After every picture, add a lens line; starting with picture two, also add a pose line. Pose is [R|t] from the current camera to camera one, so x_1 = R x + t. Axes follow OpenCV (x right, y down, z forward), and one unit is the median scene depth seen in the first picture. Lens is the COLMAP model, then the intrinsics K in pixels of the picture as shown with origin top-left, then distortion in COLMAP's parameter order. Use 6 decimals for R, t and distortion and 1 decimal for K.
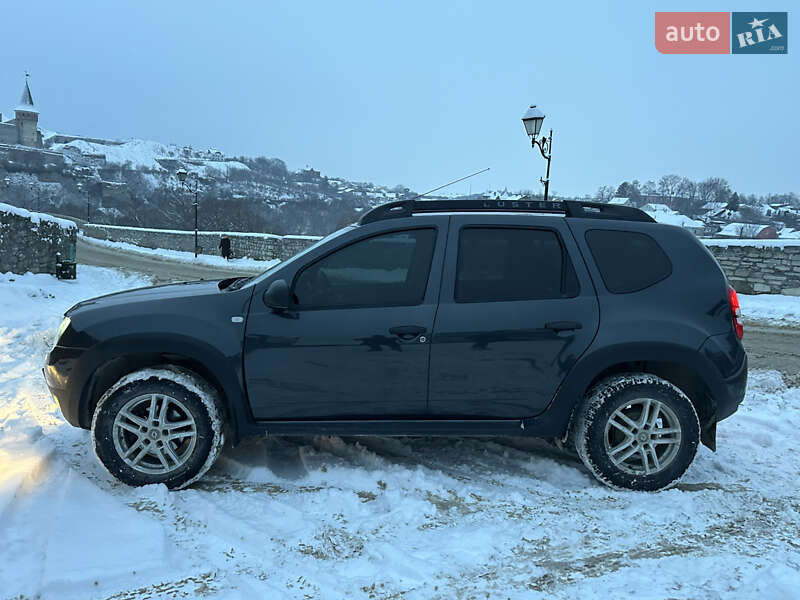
lens RADIAL K [[616.3, 0, 401.7], [0, 616.3, 303.9], [0, 0, 1]] dist [0.070170, -0.095106]
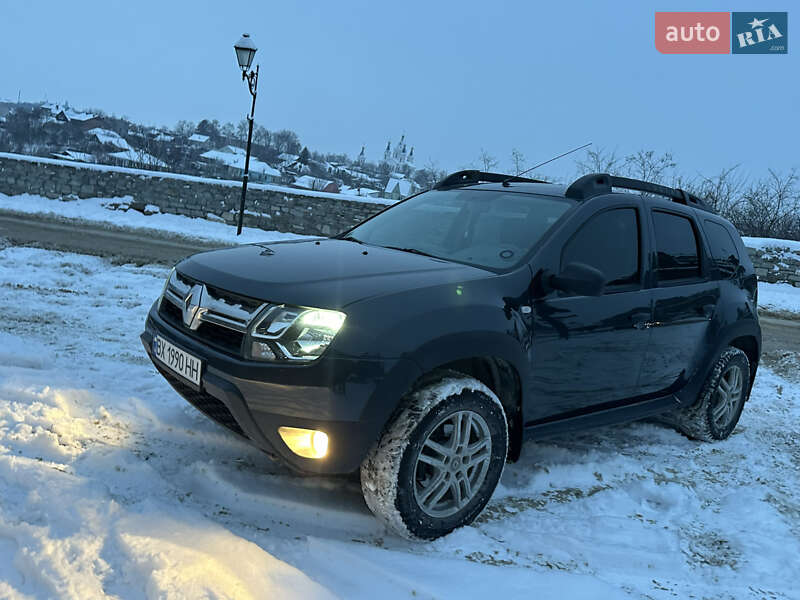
lens RADIAL K [[616.3, 0, 396.5], [0, 616.3, 308.6], [0, 0, 1]] dist [0.070170, -0.095106]
pose [[0.788763, -0.019257, 0.614396, -0.752051], [-0.046062, 0.994847, 0.090316, -0.032925], [-0.612969, -0.099539, 0.783812, 0.400555]]
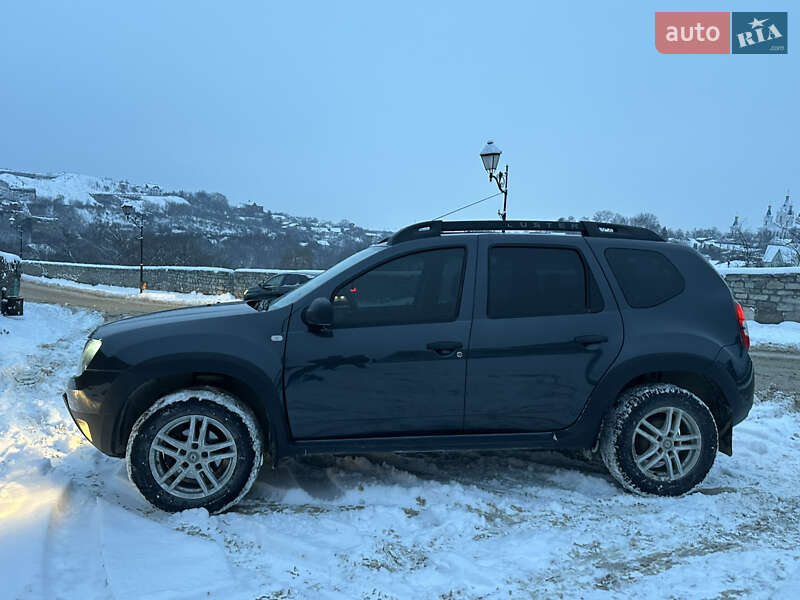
lens RADIAL K [[616.3, 0, 404.5], [0, 616.3, 306.2], [0, 0, 1]] dist [0.070170, -0.095106]
pose [[0.995507, -0.013098, 0.093776, -0.128944], [0.017909, 0.998556, -0.050654, 0.023245], [-0.092978, 0.052106, 0.994304, -0.013486]]
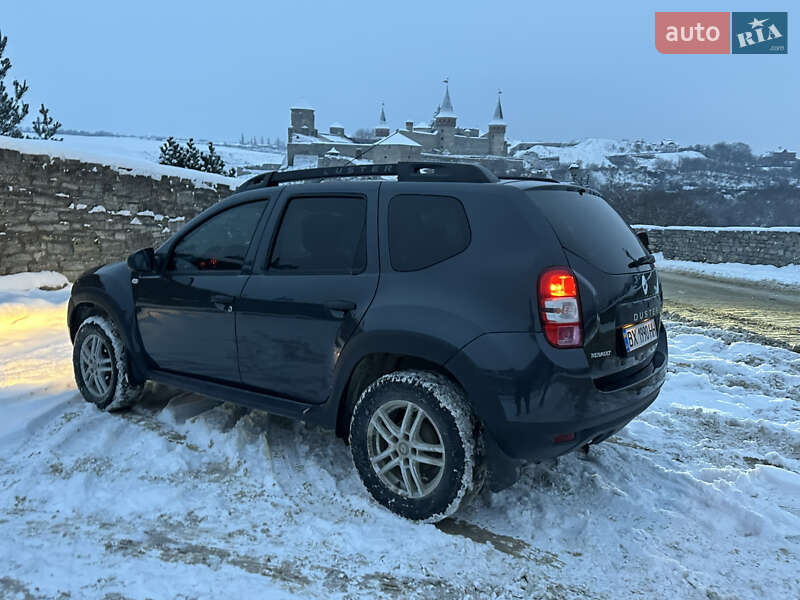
lens RADIAL K [[616.3, 0, 402.4], [0, 616.3, 302.0], [0, 0, 1]] dist [0.070170, -0.095106]
pose [[0.772447, 0.062097, -0.632036, 0.763949], [-0.059406, 0.997910, 0.025441, 0.003452], [0.632295, 0.017895, 0.774521, 0.327000]]
